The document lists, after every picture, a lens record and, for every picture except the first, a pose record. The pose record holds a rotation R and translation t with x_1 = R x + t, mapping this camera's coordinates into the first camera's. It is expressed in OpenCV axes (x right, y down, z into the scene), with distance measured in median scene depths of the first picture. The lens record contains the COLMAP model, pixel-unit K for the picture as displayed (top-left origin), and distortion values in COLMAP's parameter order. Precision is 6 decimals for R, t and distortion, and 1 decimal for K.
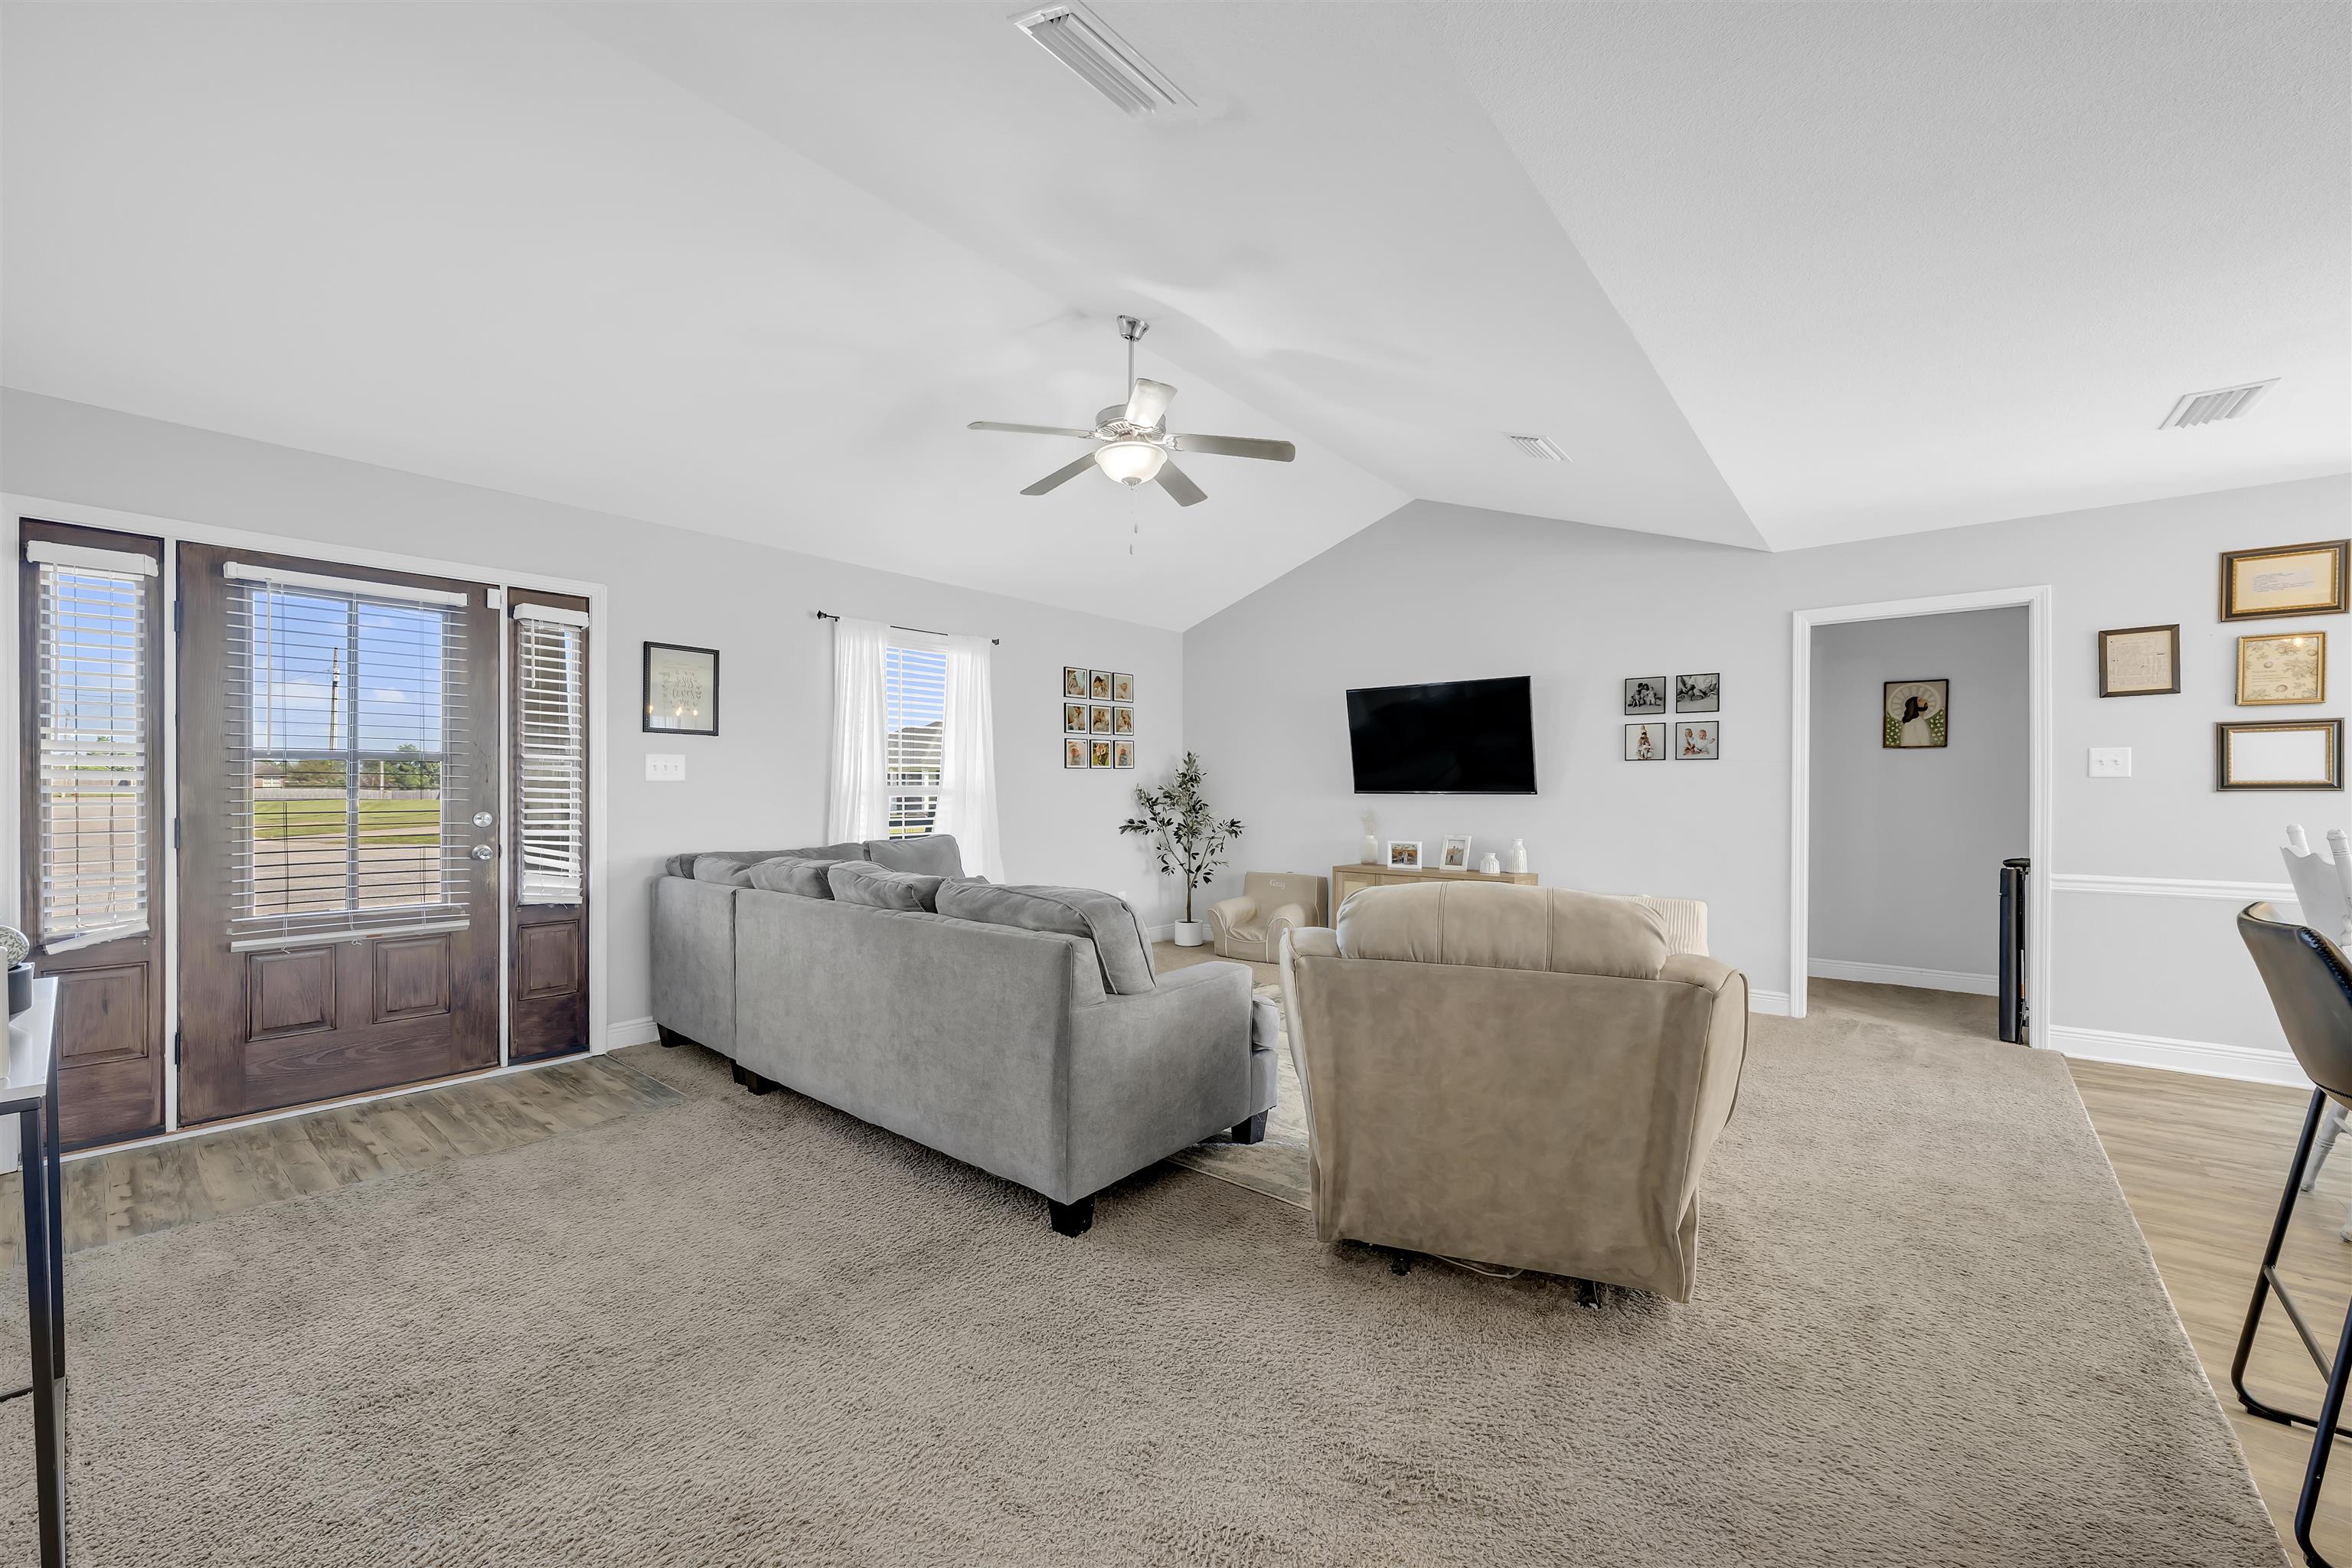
lens RADIAL K [[930.2, 0, 1160.3], [0, 930.2, 797.4], [0, 0, 1]] dist [-0.001617, 0.000110]
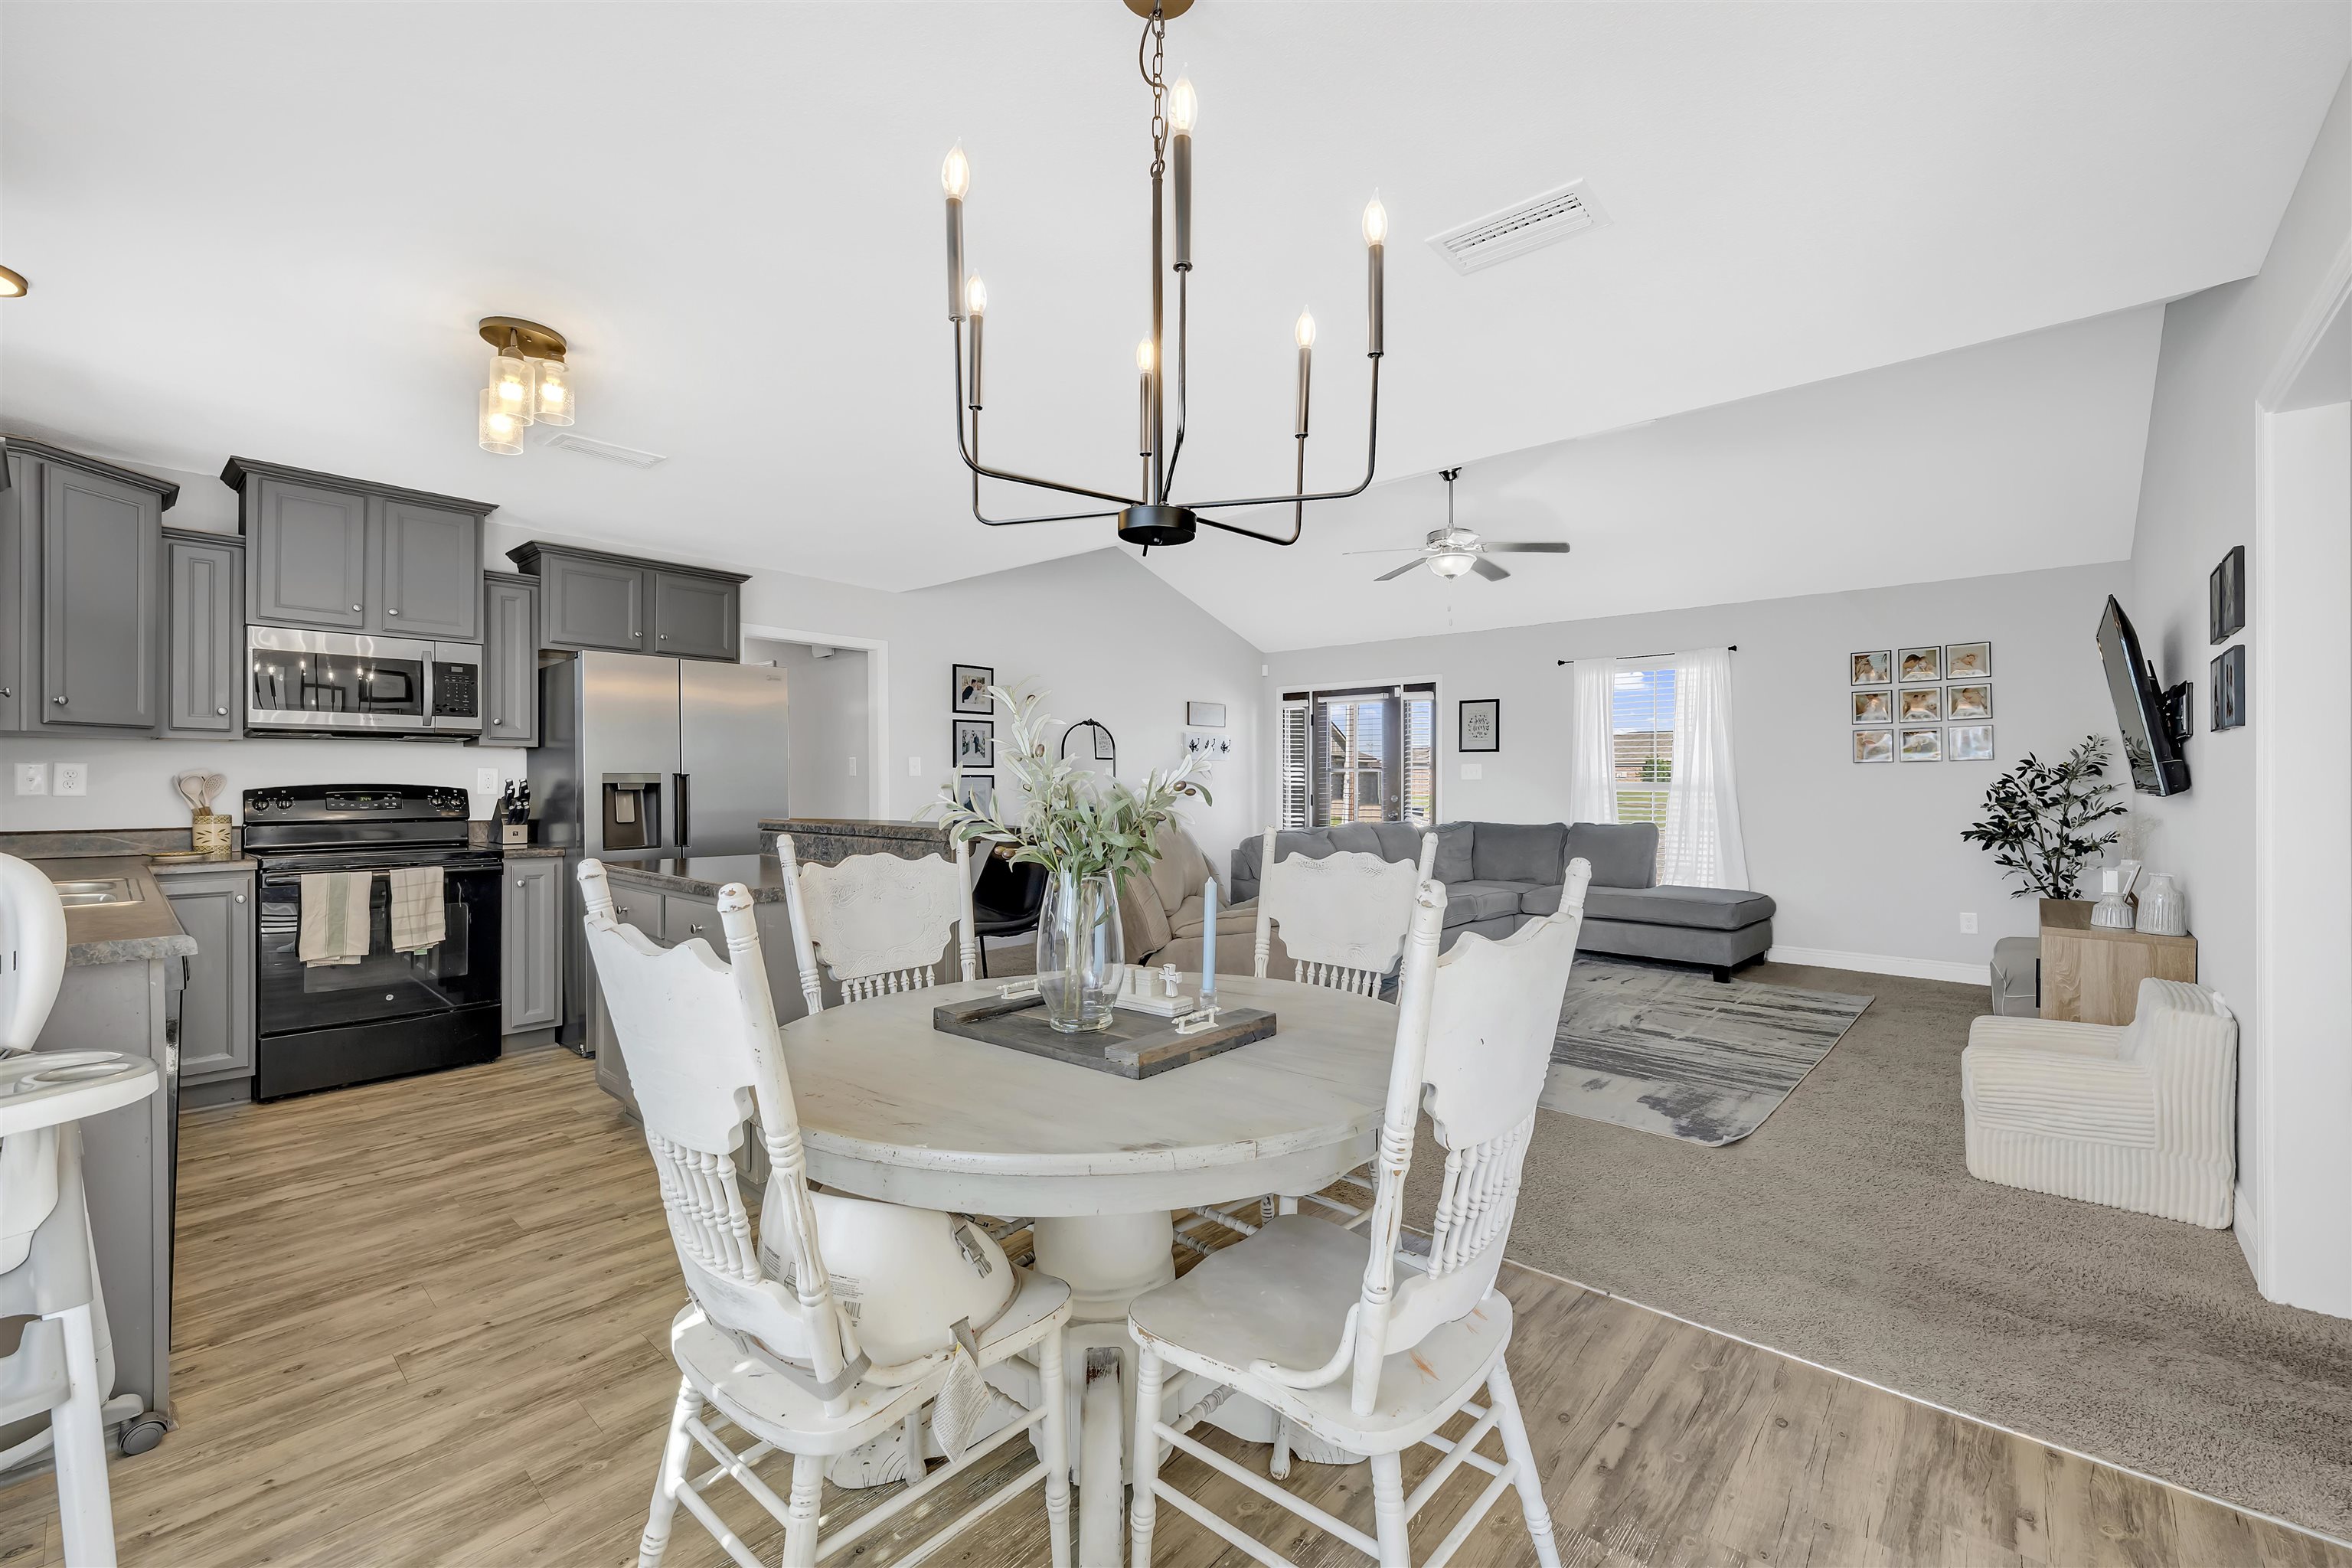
lens RADIAL K [[950.0, 0, 1166.3], [0, 950.0, 796.3], [0, 0, 1]] dist [0.000657, -0.000175]
pose [[-0.047454, 0.015208, -0.998758, 1.389718], [-0.010744, 0.999818, 0.015734, -0.008831], [0.998816, 0.011477, -0.047282, 0.568930]]
